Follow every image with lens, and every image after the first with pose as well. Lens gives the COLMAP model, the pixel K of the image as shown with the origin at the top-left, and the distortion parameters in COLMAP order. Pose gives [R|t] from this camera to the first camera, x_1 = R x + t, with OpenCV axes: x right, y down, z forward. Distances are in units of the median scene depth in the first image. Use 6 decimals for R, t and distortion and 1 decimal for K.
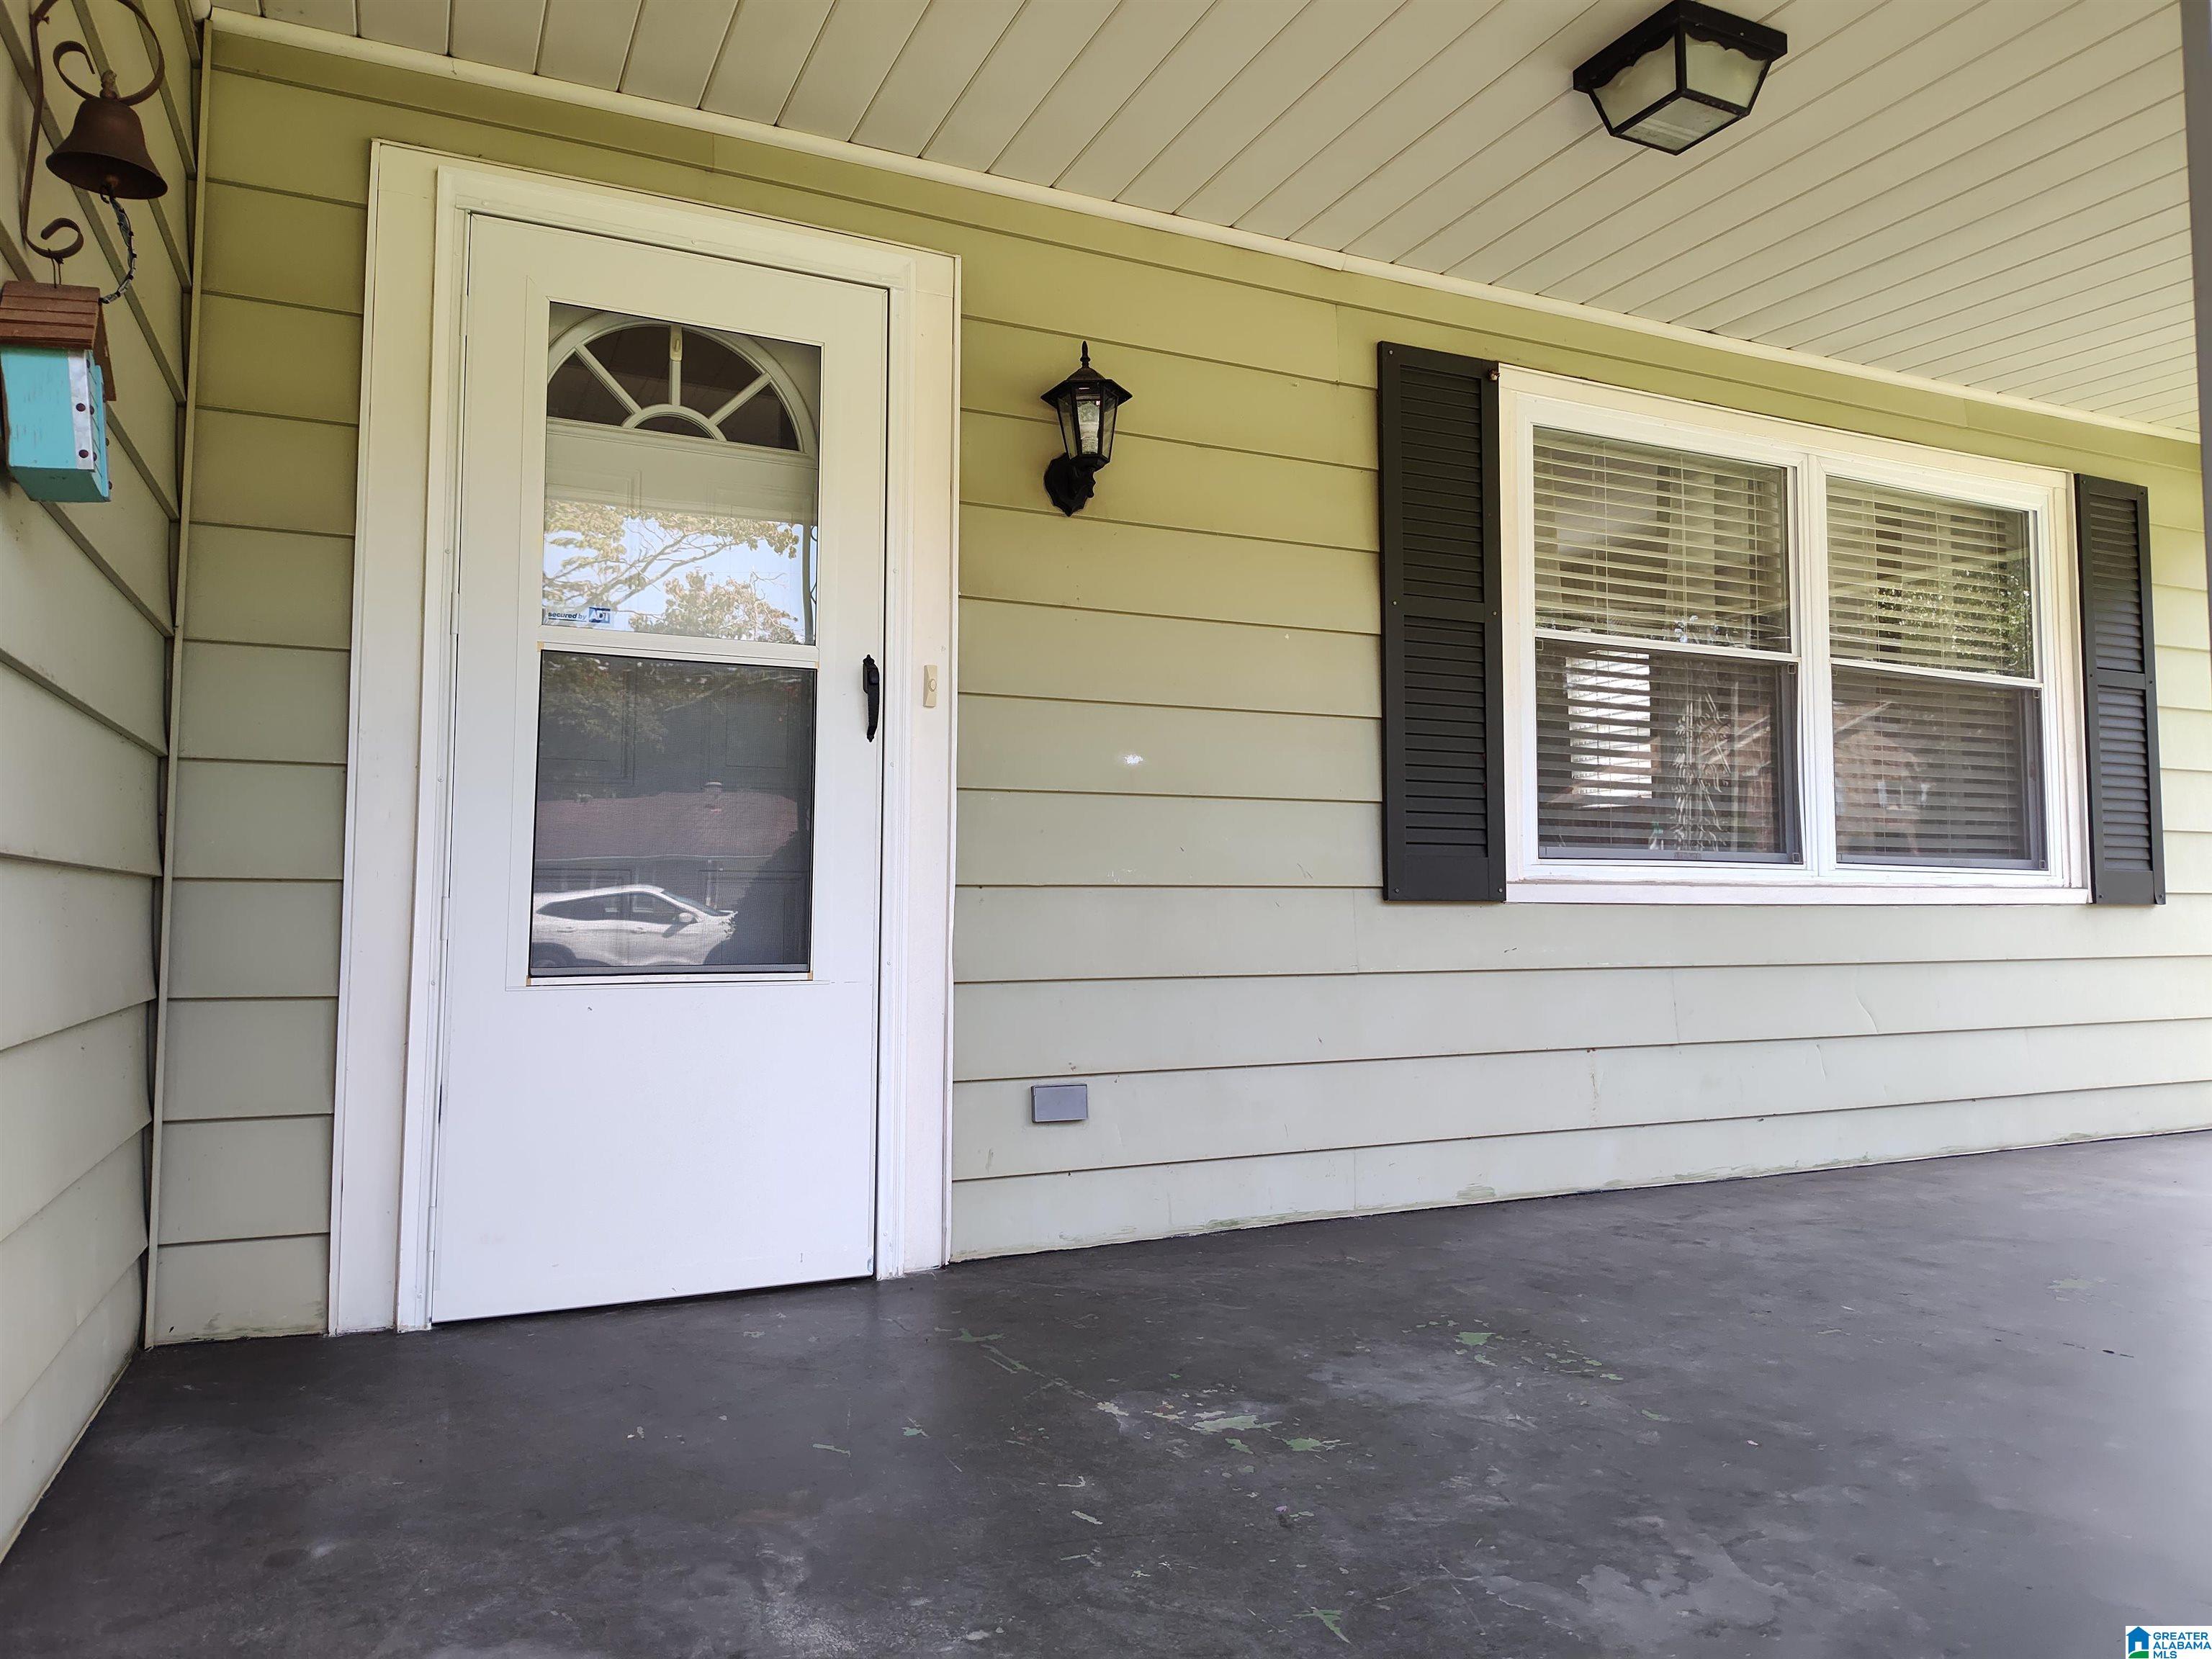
lens RADIAL K [[1493.6, 0, 1087.9], [0, 1493.6, 813.5], [0, 0, 1]] dist [0.054956, -0.072741]
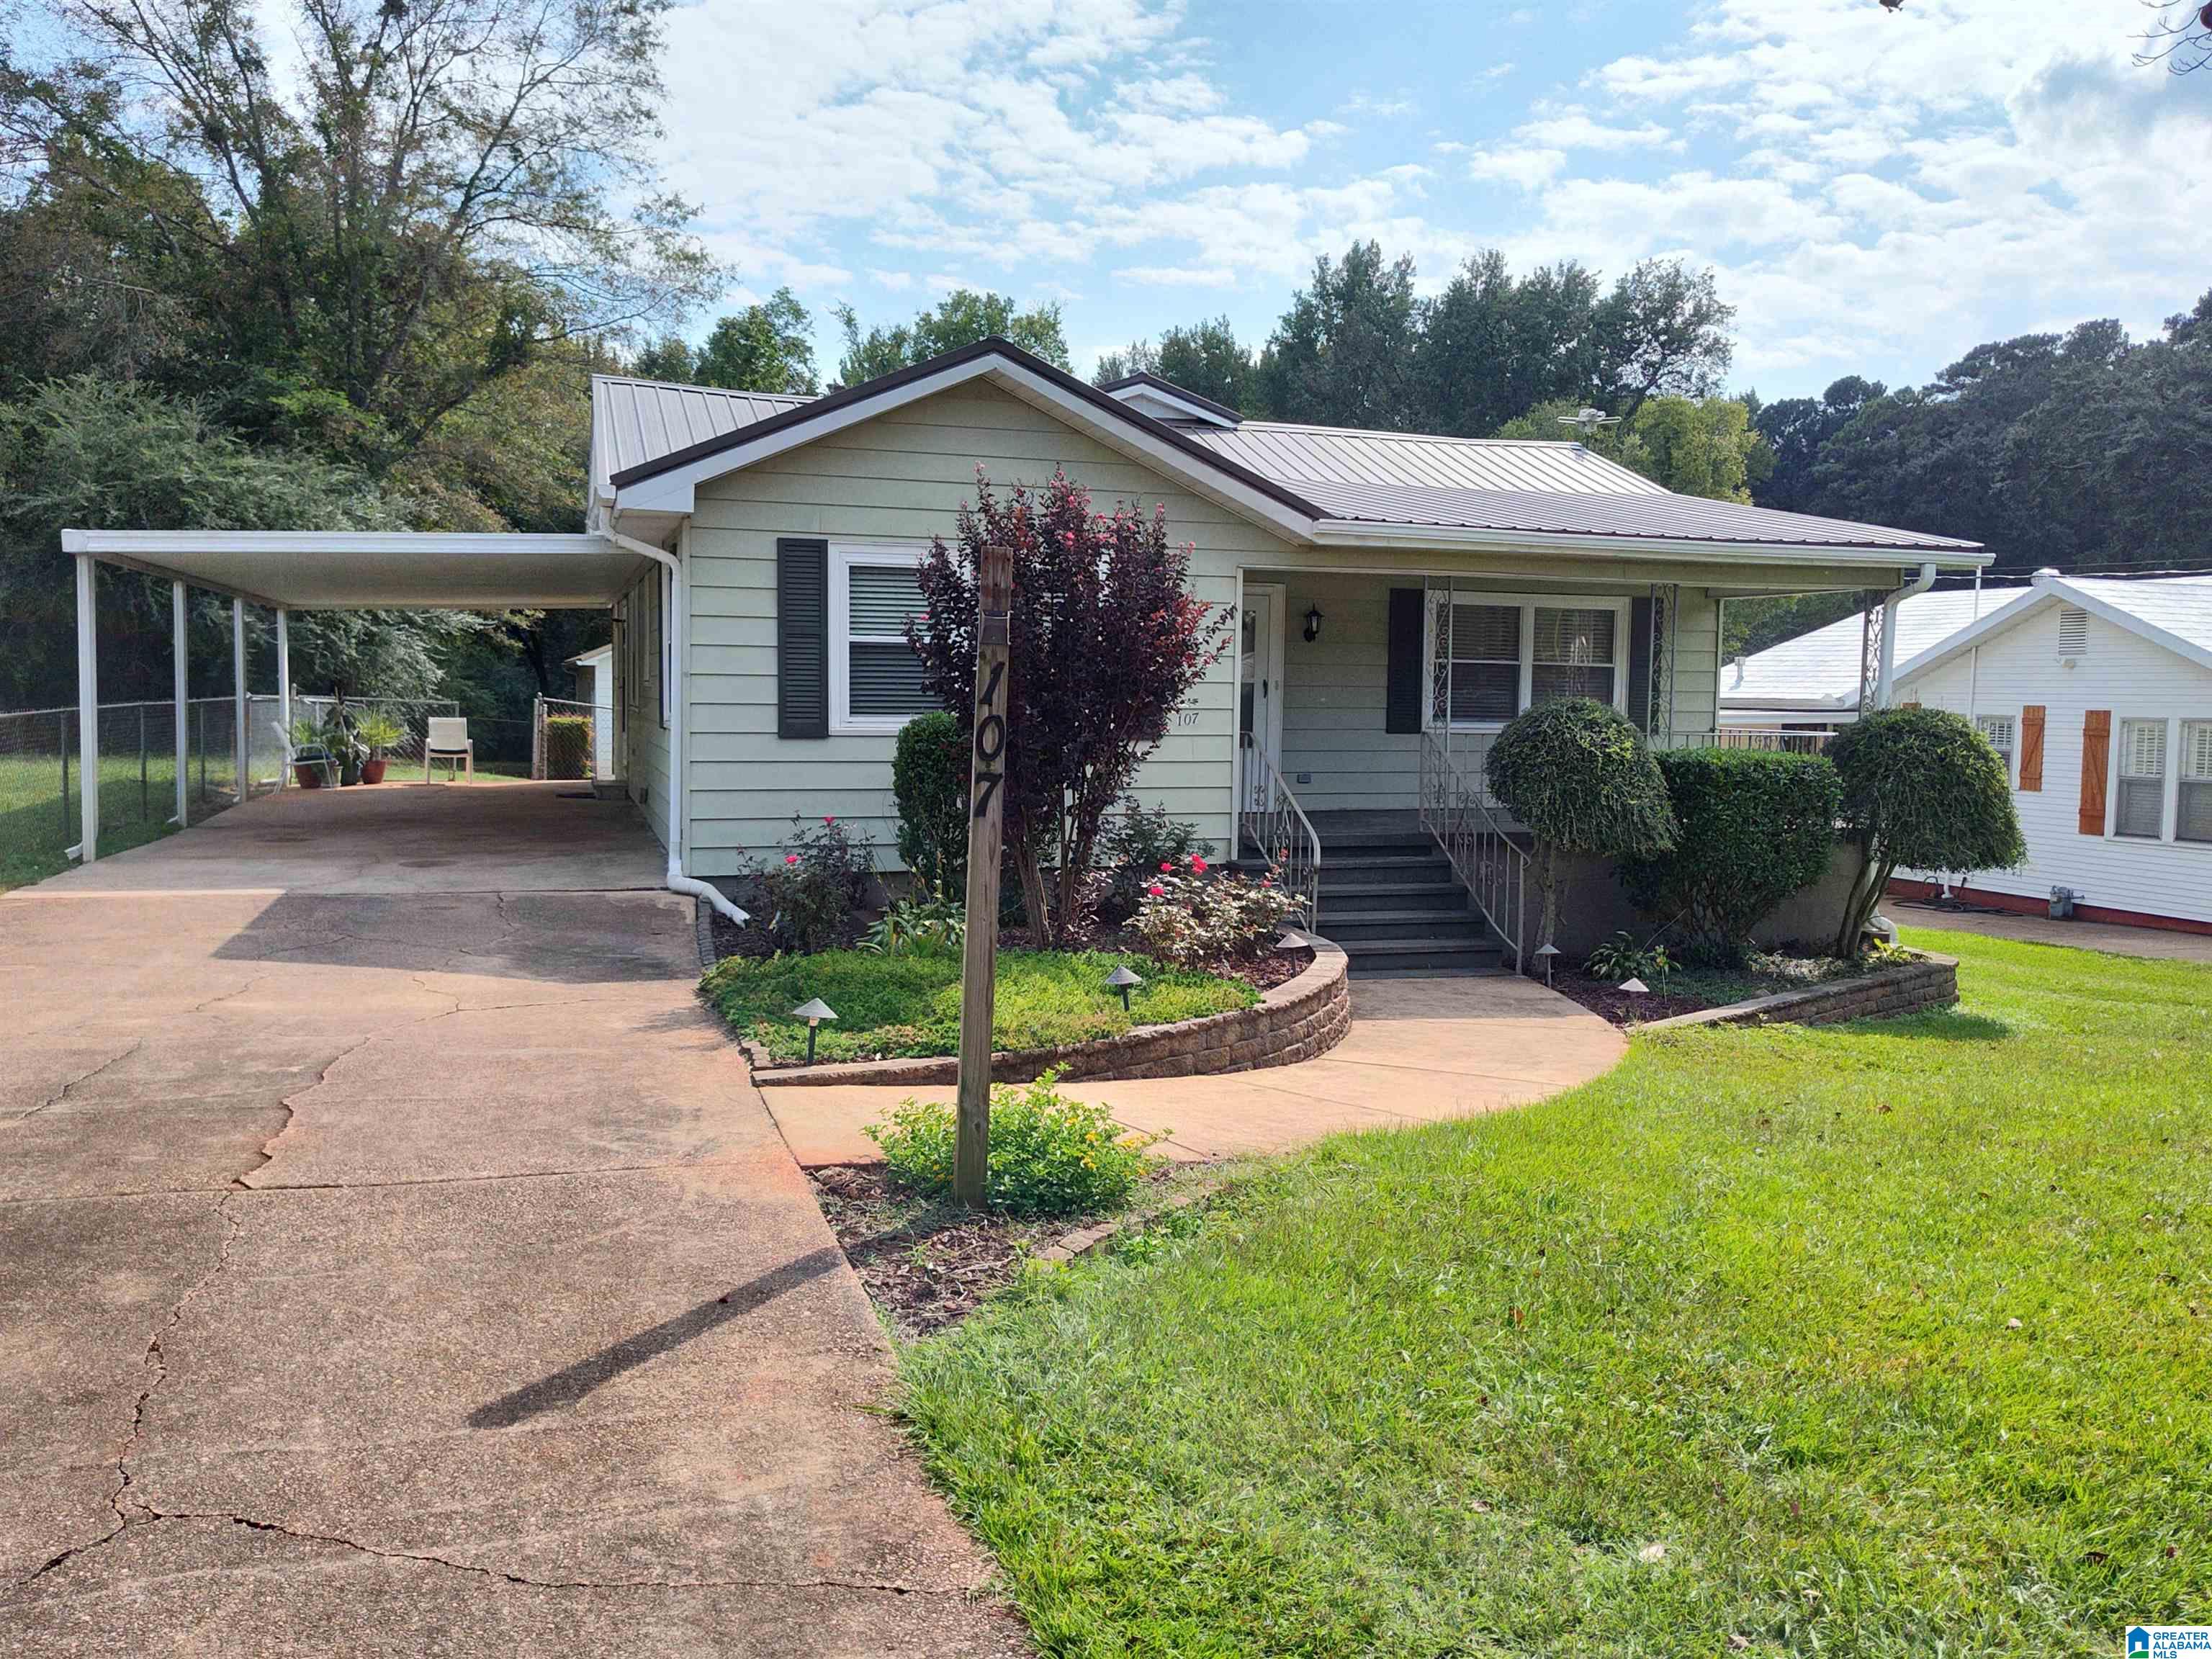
lens RADIAL K [[1708.1, 0, 1106.0], [0, 1708.1, 829.5], [0, 0, 1]] dist [0.080971, -0.117361]
pose [[0.993311, 0.018419, -0.113992, -0.022558], [-0.002938, 0.990908, 0.134511, -0.335993], [0.115433, -0.133276, 0.984334, -4.061786]]
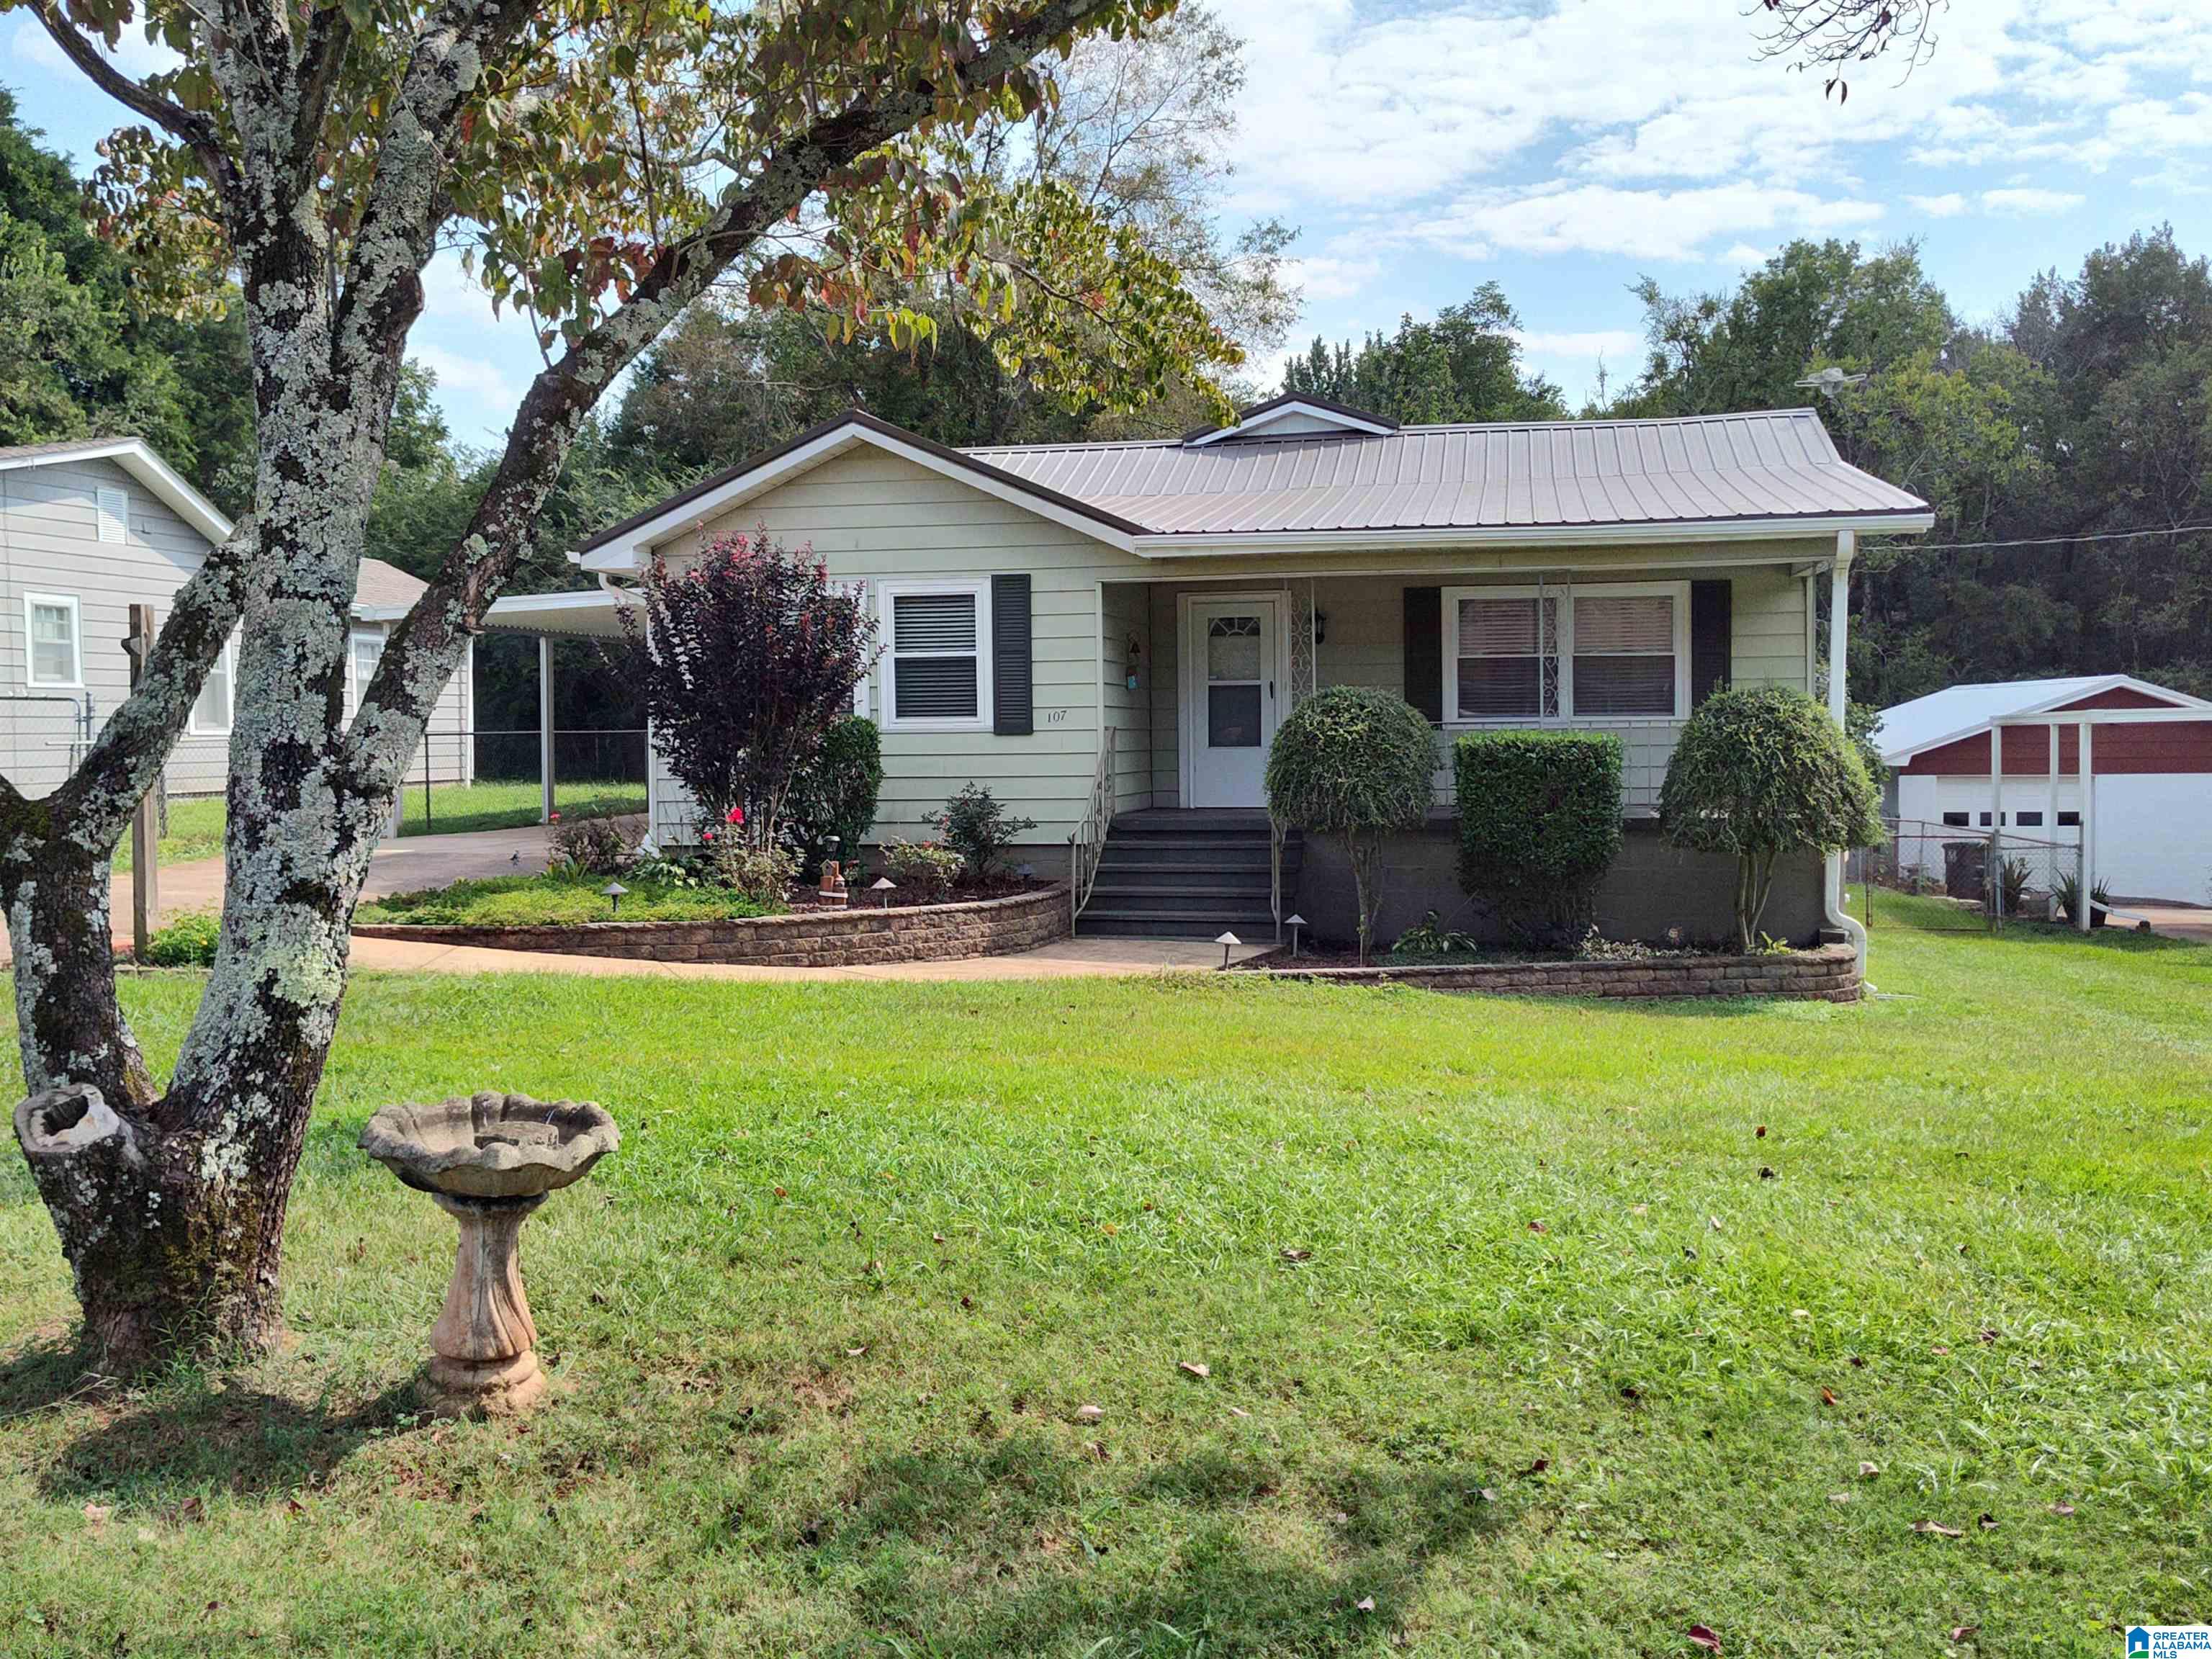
lens RADIAL K [[2019.2, 0, 1094.8], [0, 2019.2, 828.9], [0, 0, 1]] dist [0.039837, -0.014813]
pose [[0.806637, 0.015524, -0.590843, 3.087072], [0.047238, 0.994764, 0.090627, -0.234995], [0.589156, -0.101013, 0.801680, -4.372518]]
